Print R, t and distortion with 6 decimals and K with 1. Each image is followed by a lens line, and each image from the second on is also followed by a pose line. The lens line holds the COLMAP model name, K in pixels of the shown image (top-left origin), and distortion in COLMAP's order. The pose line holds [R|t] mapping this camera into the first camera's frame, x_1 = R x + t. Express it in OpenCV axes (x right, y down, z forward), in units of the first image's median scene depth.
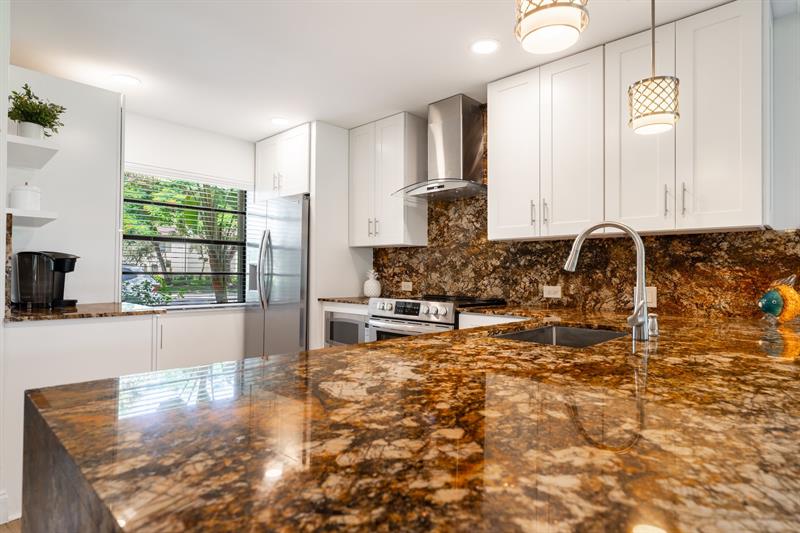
lens RADIAL K [[444.4, 0, 400.0], [0, 444.4, 266.5], [0, 0, 1]] dist [-0.000031, 0.000022]
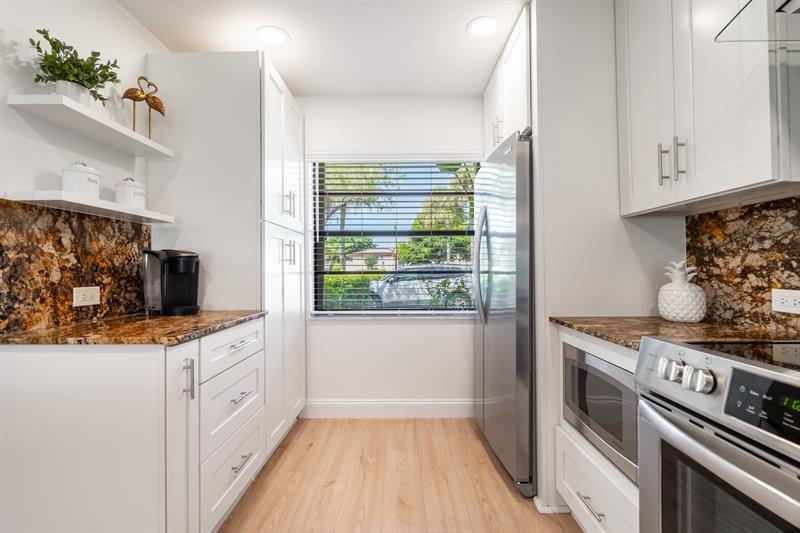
lens RADIAL K [[360.8, 0, 400.0], [0, 360.8, 266.5], [0, 0, 1]] dist [-0.003673, 0.000085]
pose [[0.683096, -0.021384, -0.730016, 0.011352], [0.023735, 0.999693, -0.007074, 0.009070], [0.729943, -0.012495, 0.683394, 0.543644]]
